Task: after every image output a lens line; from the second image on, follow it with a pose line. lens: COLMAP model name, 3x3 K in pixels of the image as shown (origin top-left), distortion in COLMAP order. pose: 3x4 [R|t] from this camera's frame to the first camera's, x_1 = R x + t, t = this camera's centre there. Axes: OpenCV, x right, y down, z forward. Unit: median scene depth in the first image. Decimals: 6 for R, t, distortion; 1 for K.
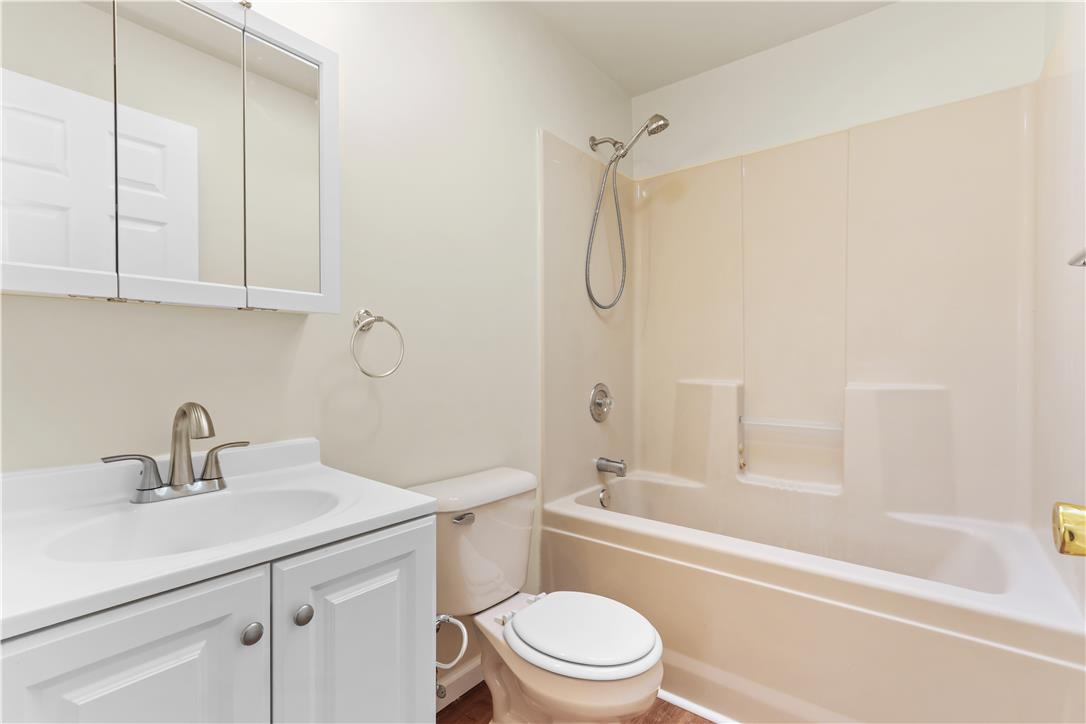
lens RADIAL K [[506.3, 0, 542.9], [0, 506.3, 369.7], [0, 0, 1]] dist [-0.001879, 0.000345]
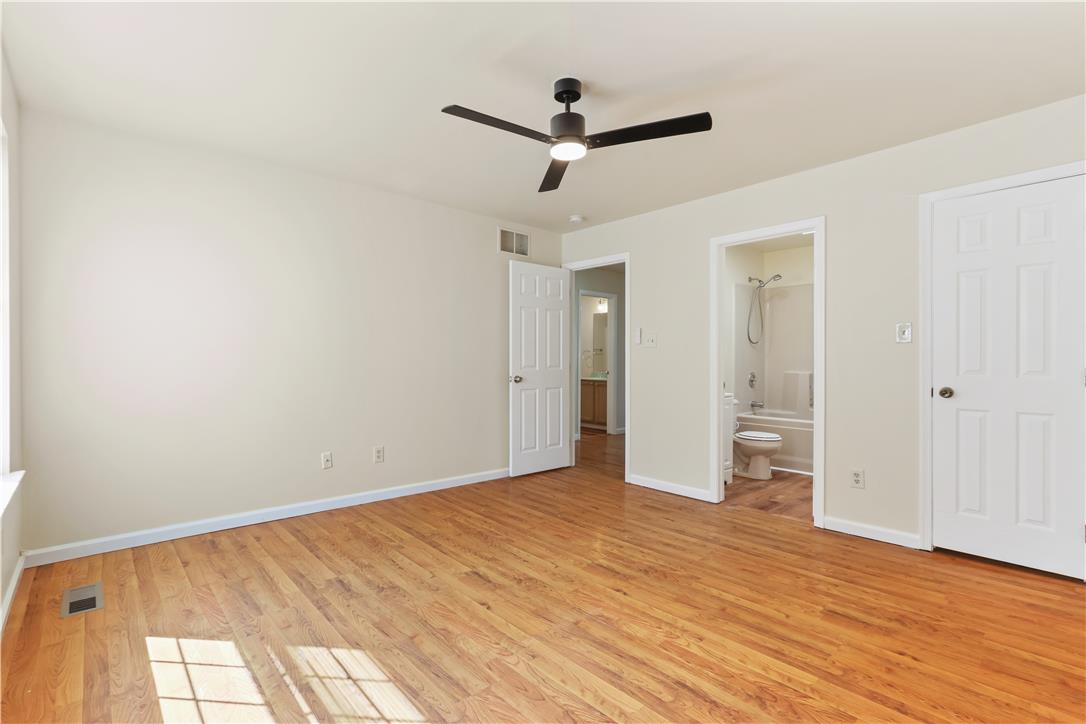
lens RADIAL K [[499.6, 0, 543.0], [0, 499.6, 362.0], [0, 0, 1]] dist [0.002173, 0.000512]
pose [[0.985923, 0.004243, -0.167144, -0.526021], [-0.004598, 0.999988, -0.001733, -0.018090], [0.167134, 0.002477, 0.985931, -1.729355]]
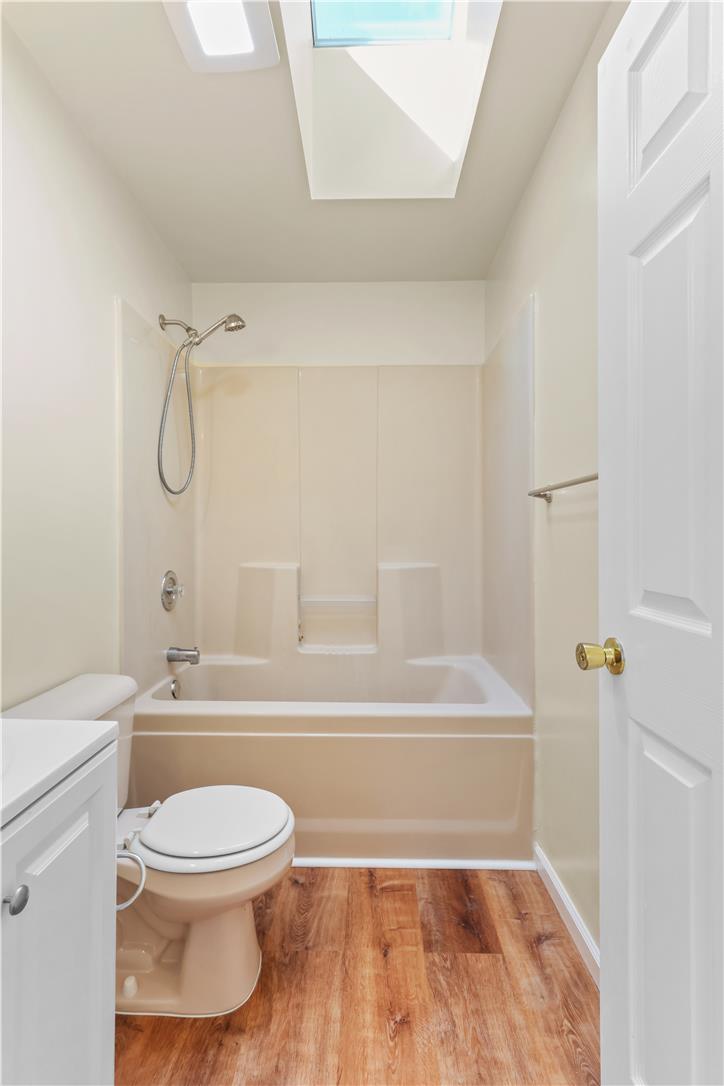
lens RADIAL K [[499.6, 0, 360.7], [0, 499.6, 534.2], [0, 0, 1]] dist [0.002173, 0.000512]
pose [[0.795759, 0.003384, 0.605603, -0.179701], [0.006837, 0.999870, -0.014571, -0.027023], [-0.605574, 0.015736, 0.795633, 0.018859]]
